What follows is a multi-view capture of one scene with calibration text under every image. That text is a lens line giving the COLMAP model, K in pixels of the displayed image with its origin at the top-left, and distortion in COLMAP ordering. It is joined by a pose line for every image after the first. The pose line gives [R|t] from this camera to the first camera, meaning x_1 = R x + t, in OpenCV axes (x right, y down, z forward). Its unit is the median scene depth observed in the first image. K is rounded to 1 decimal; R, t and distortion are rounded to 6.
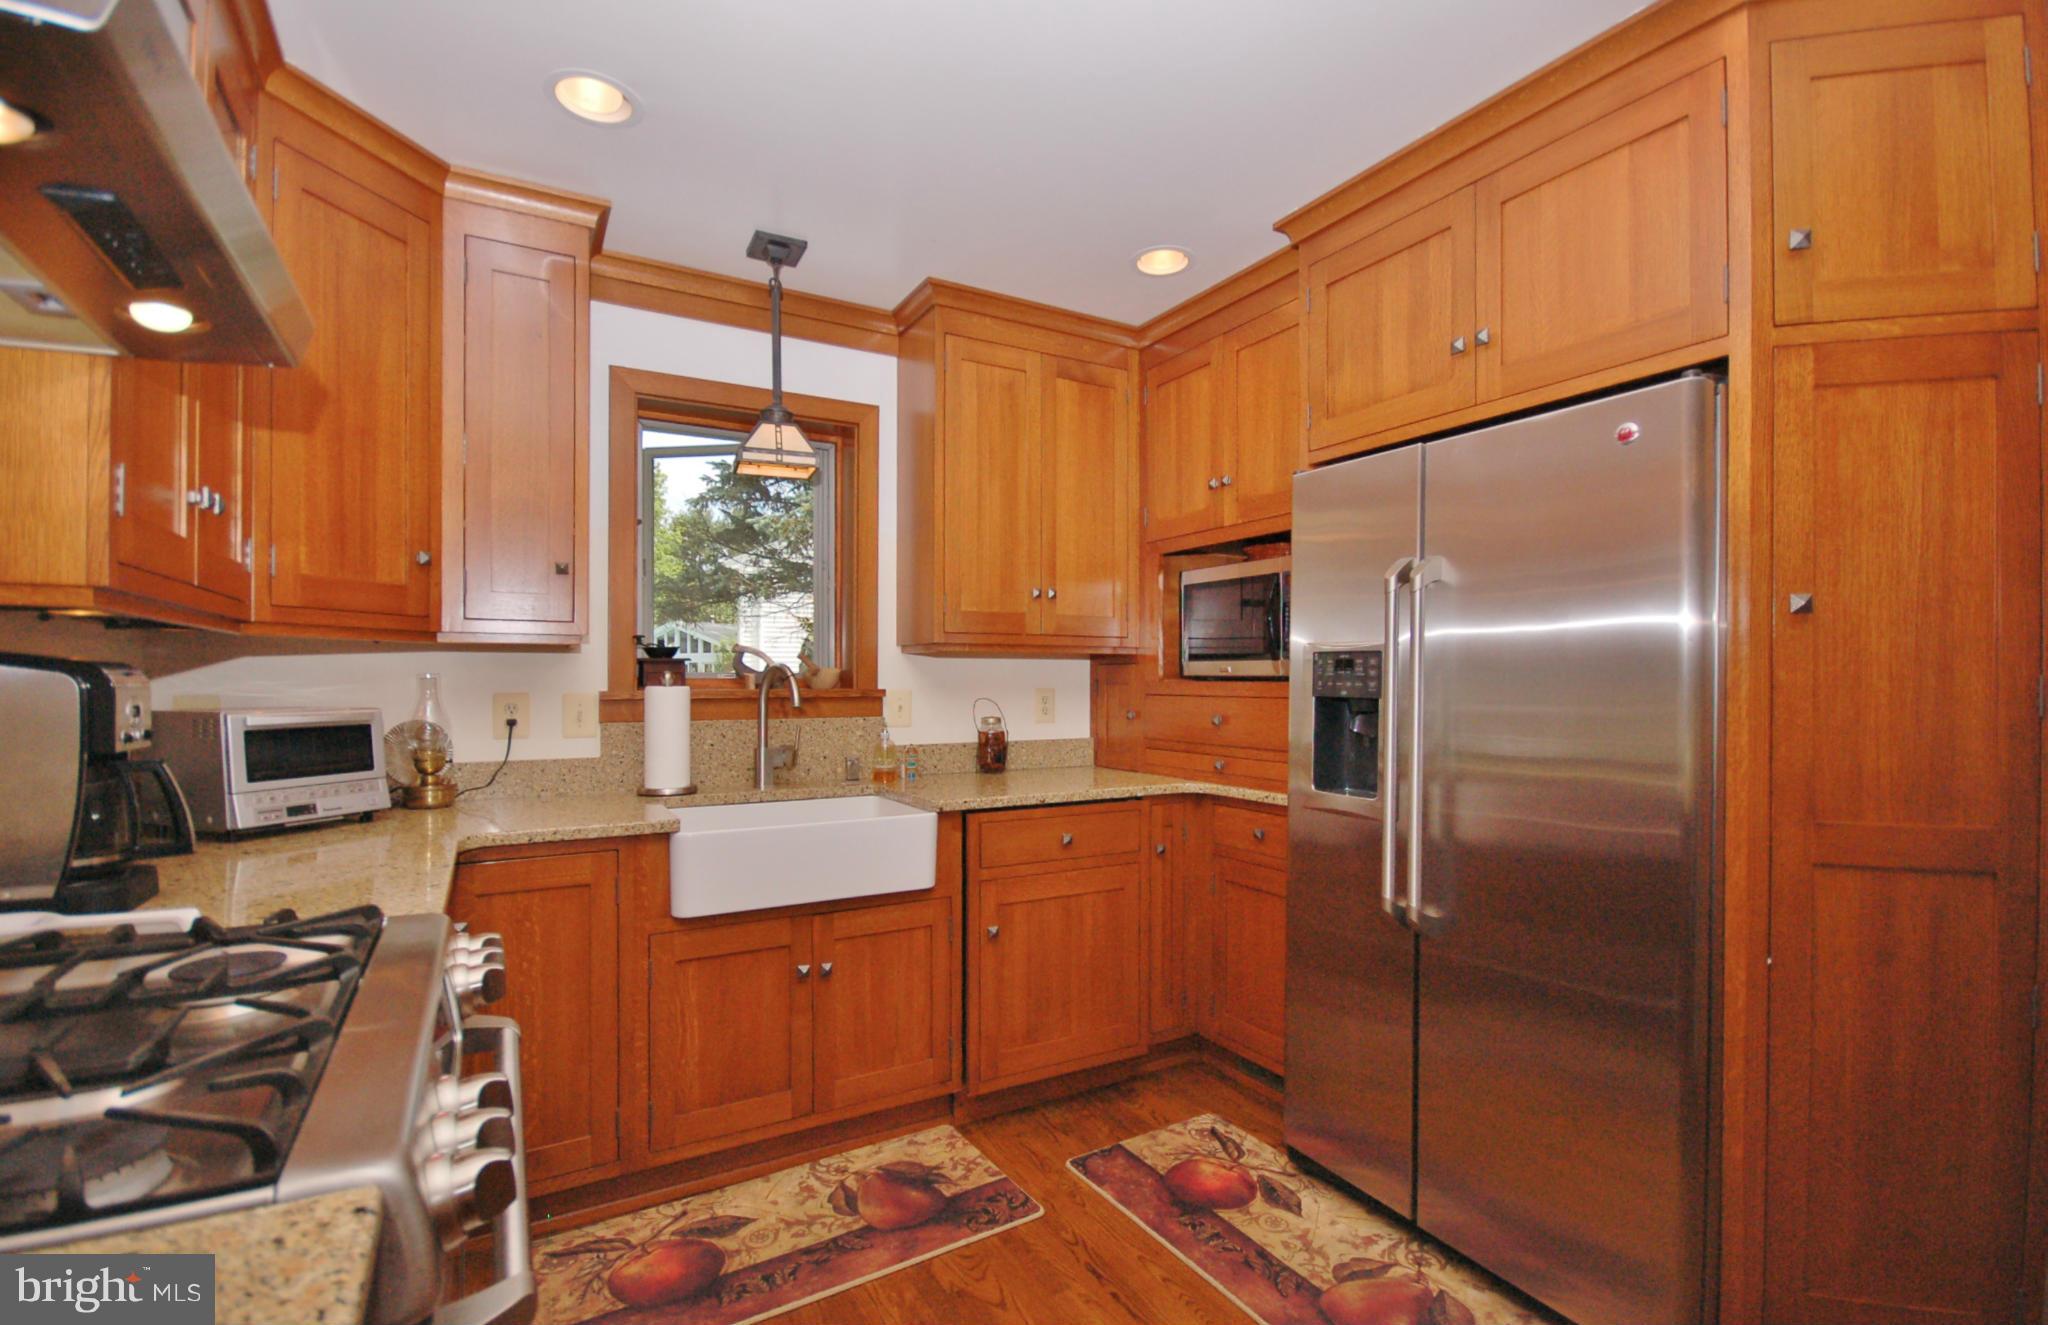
lens RADIAL K [[919.9, 0, 1014.7], [0, 919.9, 676.1], [0, 0, 1]] dist [0.001046, 0.000160]
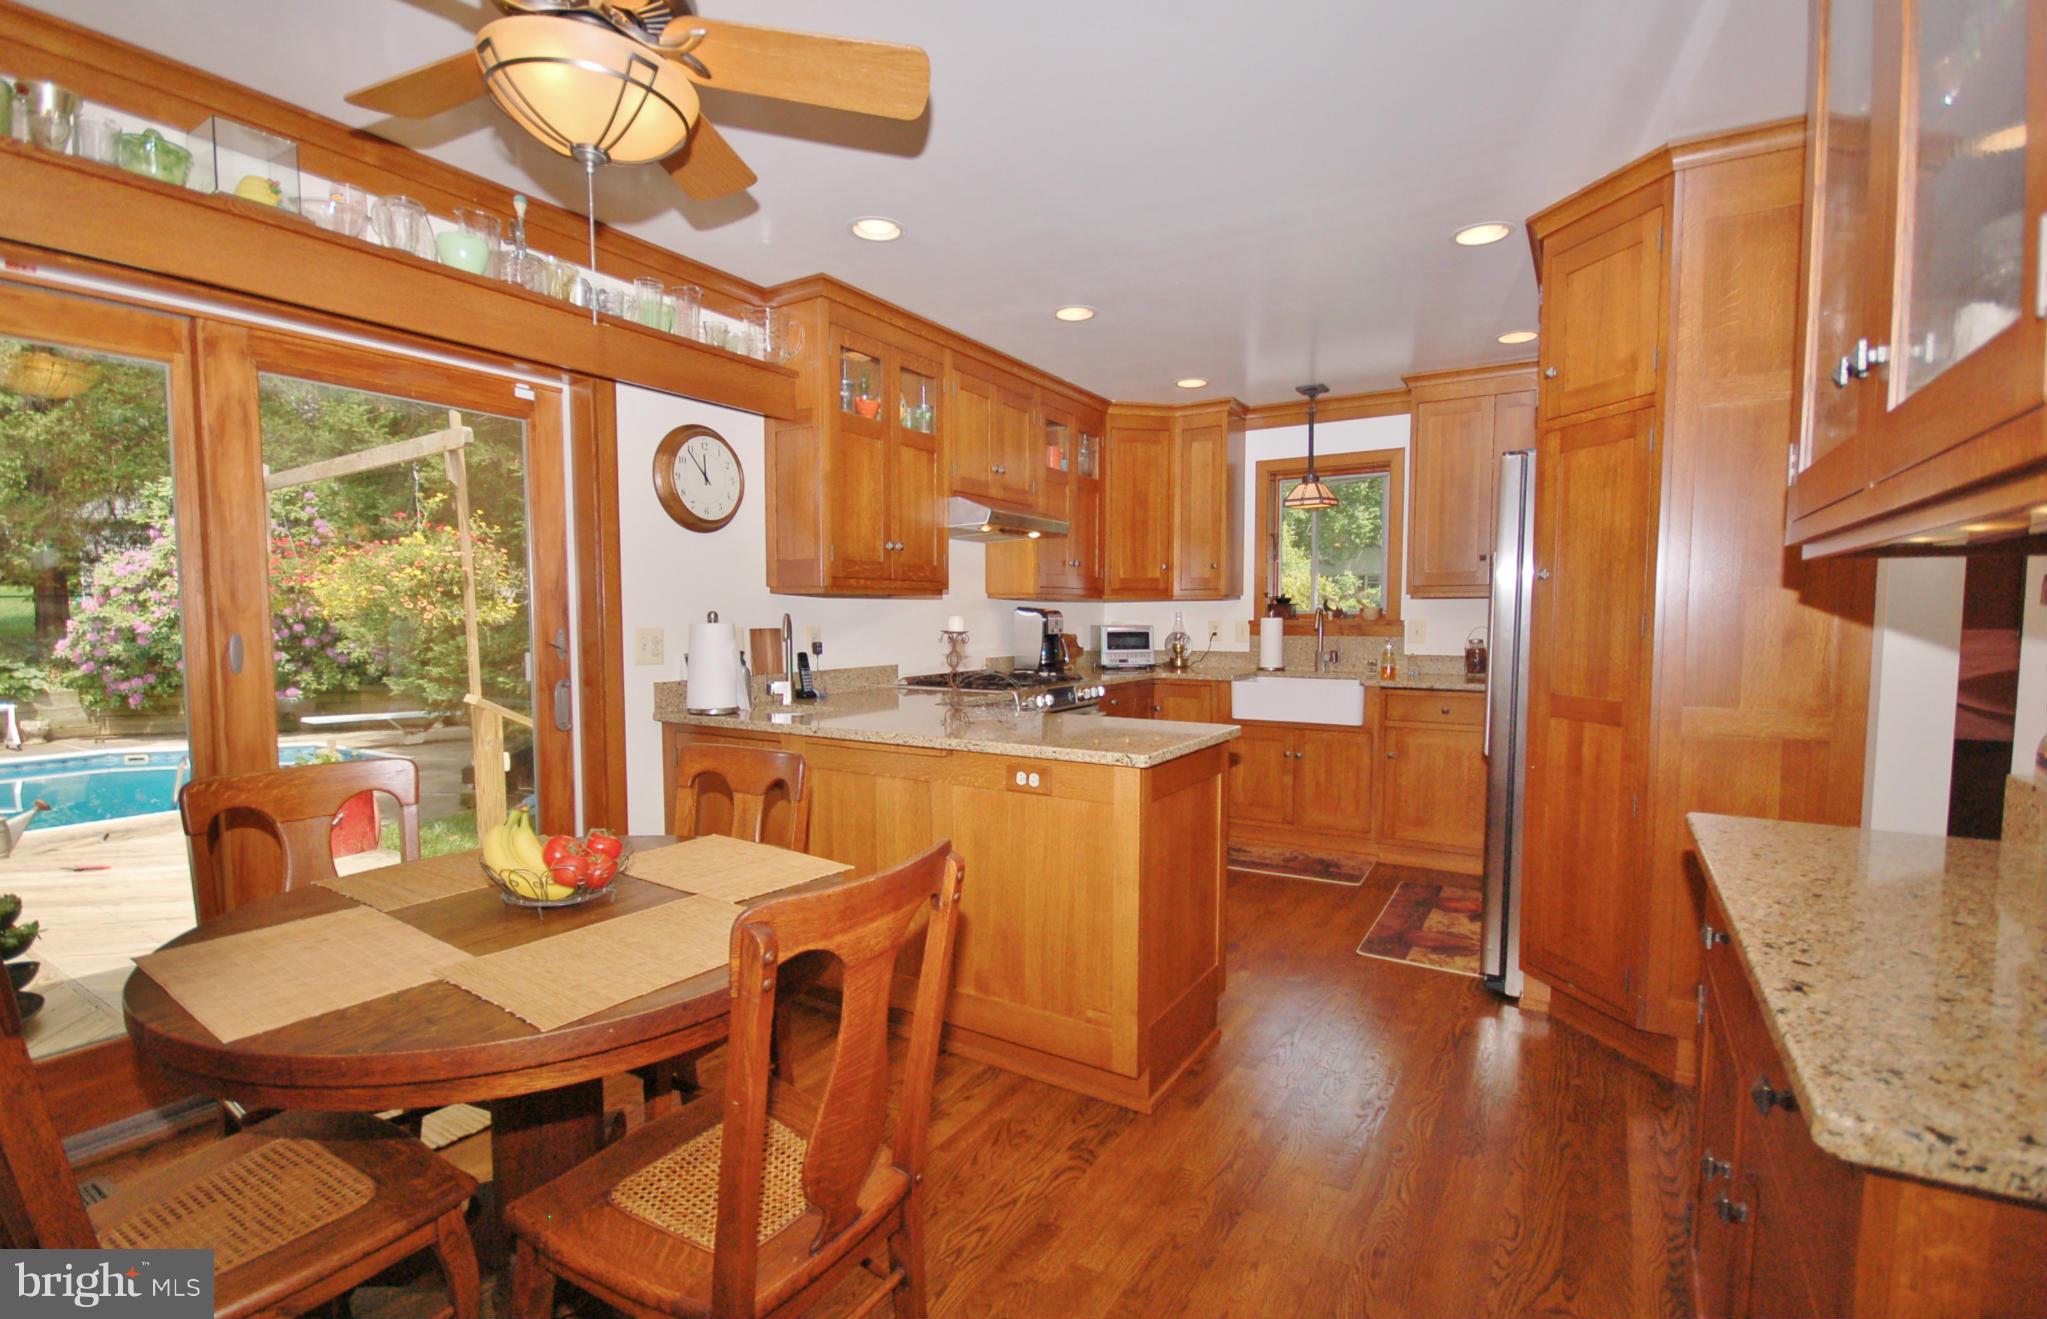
lens RADIAL K [[919.5, 0, 1014.2], [0, 919.5, 673.1], [0, 0, 1]] dist [0.001046, 0.000160]
pose [[0.476620, 0.055317, -0.877367, 1.388100], [0.008567, 0.997679, 0.067557, -0.010790], [0.879068, -0.039715, 0.475040, -0.570735]]
